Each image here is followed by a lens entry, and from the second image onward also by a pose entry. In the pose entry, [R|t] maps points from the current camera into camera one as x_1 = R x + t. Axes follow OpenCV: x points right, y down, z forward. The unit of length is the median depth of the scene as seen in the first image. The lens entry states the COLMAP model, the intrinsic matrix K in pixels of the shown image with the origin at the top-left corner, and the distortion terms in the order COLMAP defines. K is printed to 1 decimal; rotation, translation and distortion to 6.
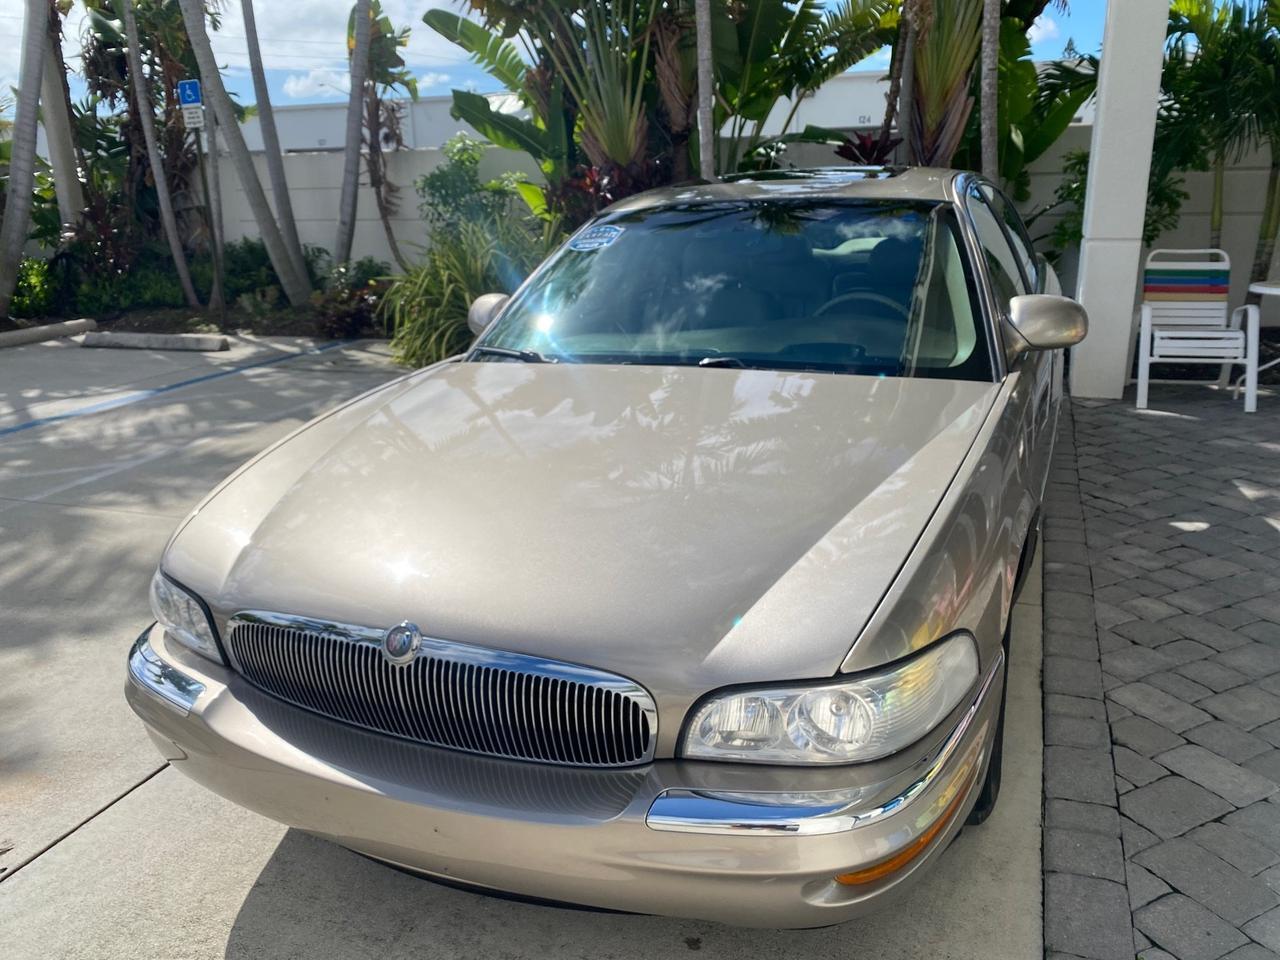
lens RADIAL K [[985.7, 0, 631.4], [0, 985.7, 472.0], [0, 0, 1]] dist [0.017471, -0.020654]
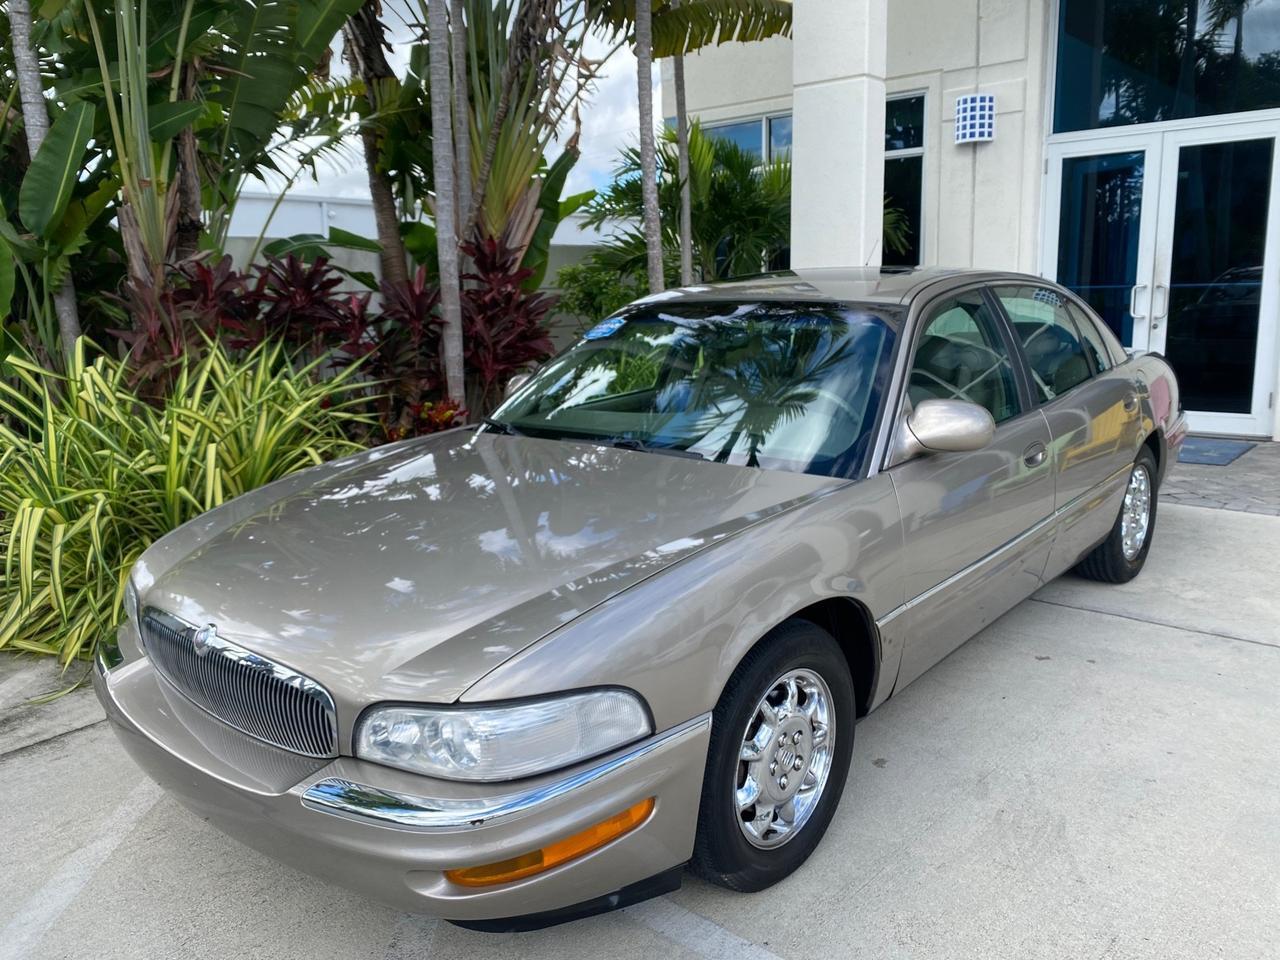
lens RADIAL K [[985.7, 0, 636.0], [0, 985.7, 473.8], [0, 0, 1]] dist [0.017471, -0.020654]
pose [[0.335328, -0.162002, 0.928068, -0.502806], [0.285581, 0.956233, 0.063733, -0.144570], [-0.897774, 0.243667, 0.366916, 0.546011]]
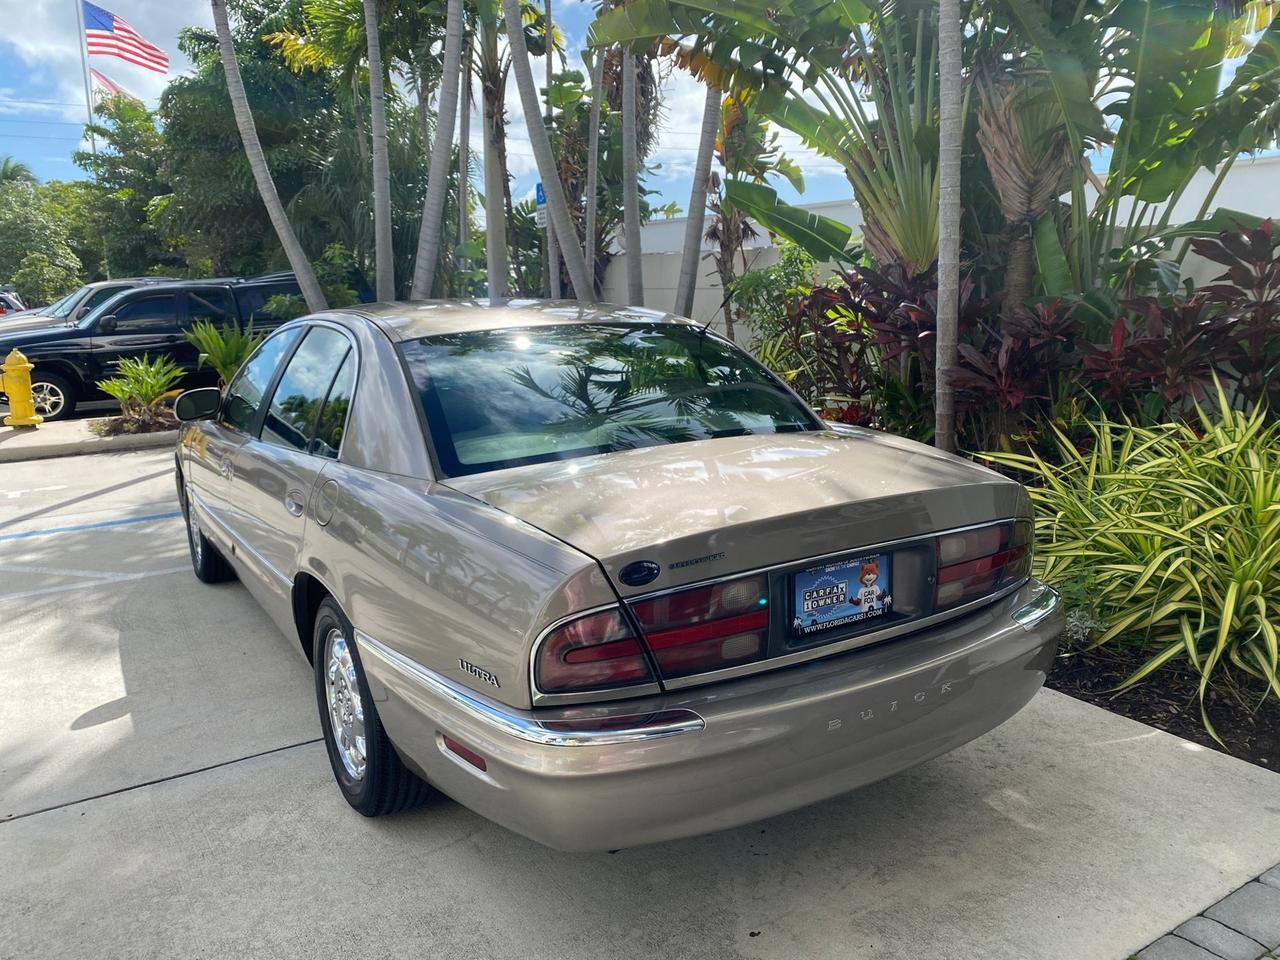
lens RADIAL K [[985.7, 0, 641.7], [0, 985.7, 474.4], [0, 0, 1]] dist [0.017471, -0.020654]
pose [[0.808801, 0.128831, -0.573797, 0.264450], [-0.176782, 0.983843, -0.028289, -0.102352], [0.560882, 0.124317, 0.818509, 0.301678]]
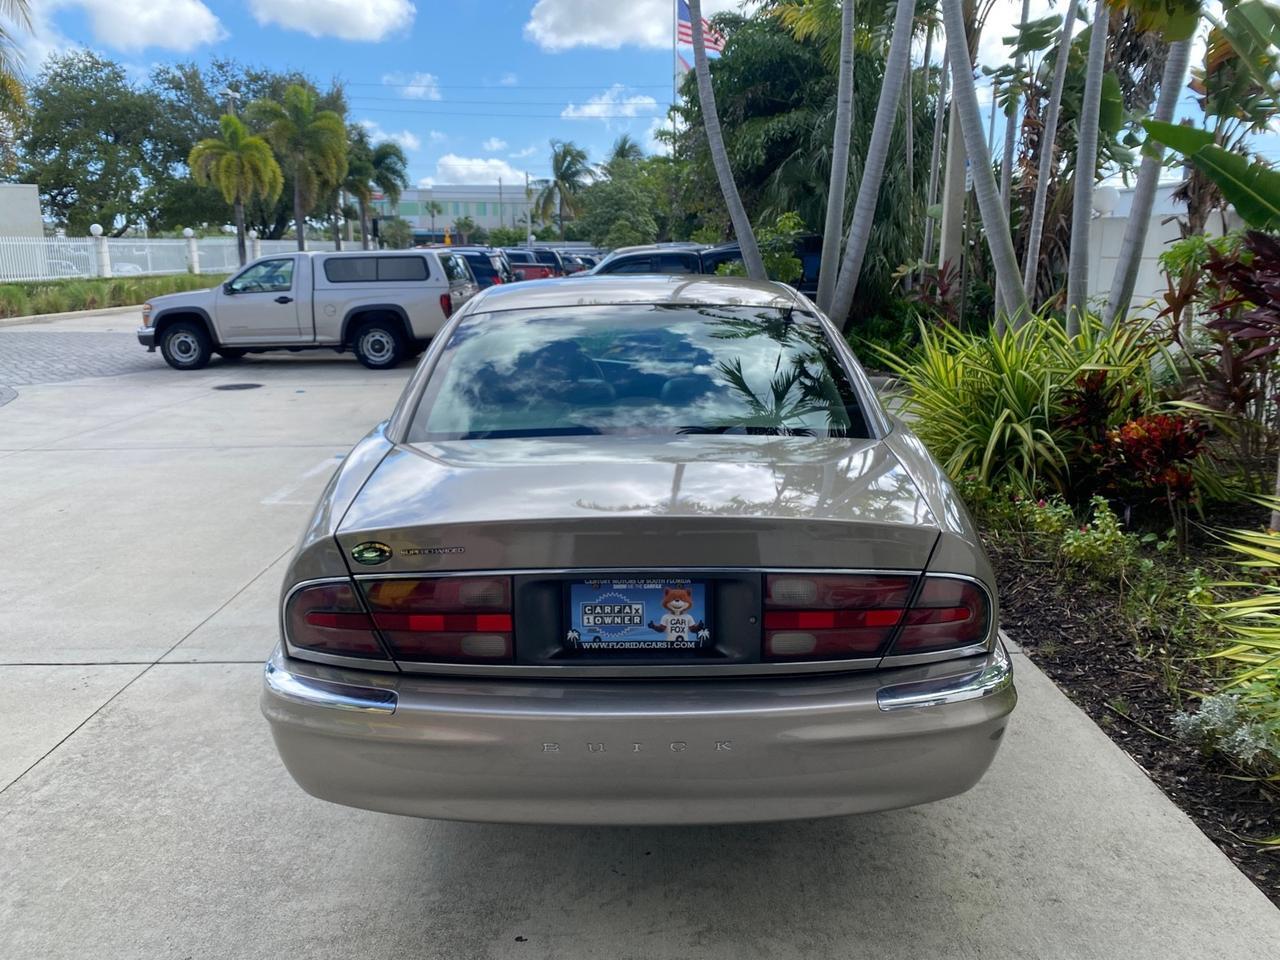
lens RADIAL K [[985.7, 0, 638.8], [0, 985.7, 478.6], [0, 0, 1]] dist [0.017471, -0.020654]
pose [[0.372575, 0.232459, -0.898415, 0.361060], [-0.268424, 0.953730, 0.135455, -0.148699], [0.888333, 0.190689, 0.417734, 0.435331]]
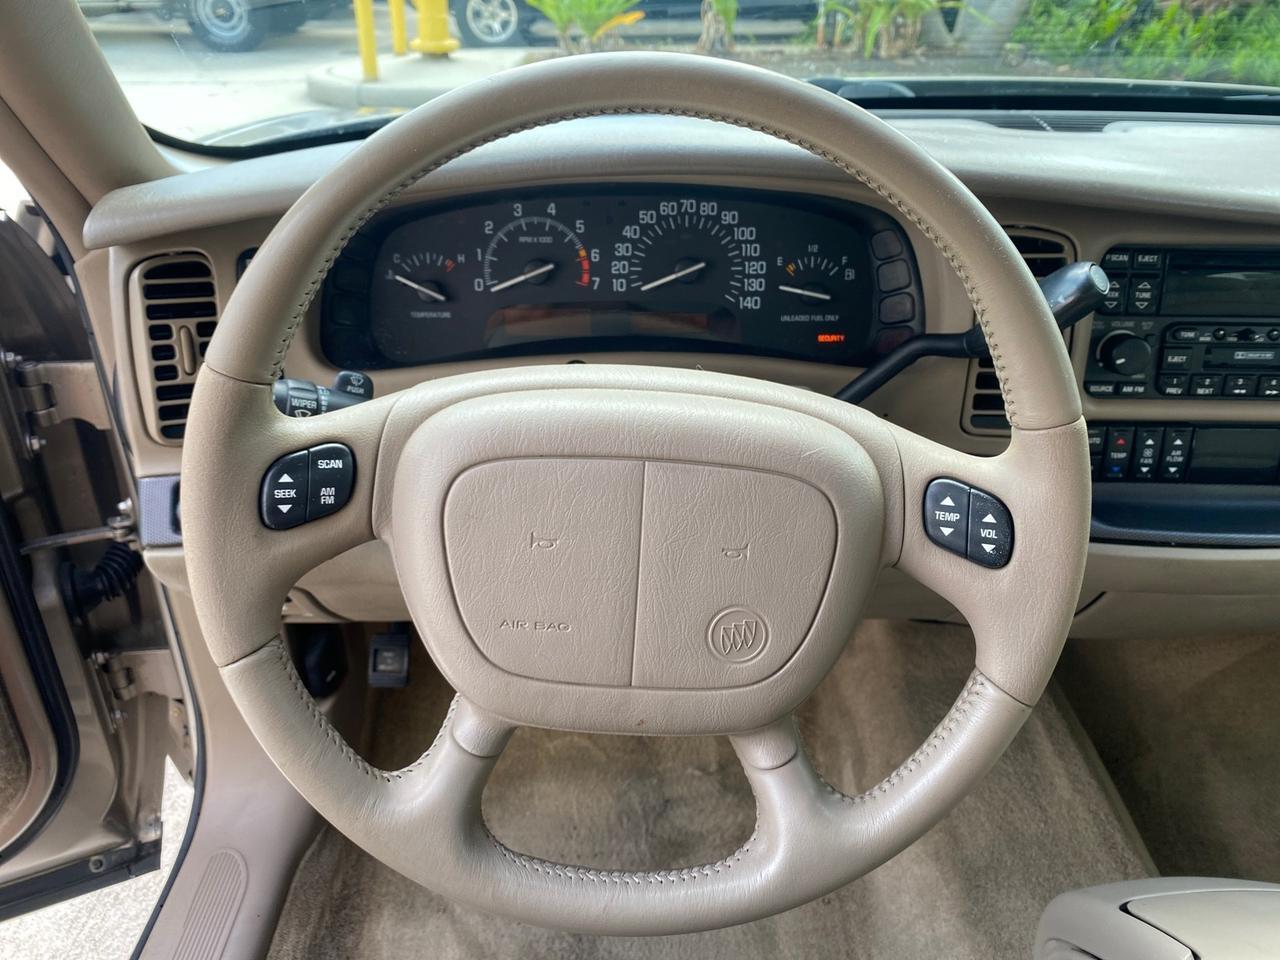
lens RADIAL K [[985.7, 0, 647.3], [0, 985.7, 474.9], [0, 0, 1]] dist [0.017471, -0.020654]
pose [[0.376795, 0.488475, -0.787031, -0.117475], [-0.274668, 0.870360, 0.408695, -0.136174], [0.884637, 0.062178, 0.462116, 0.619278]]
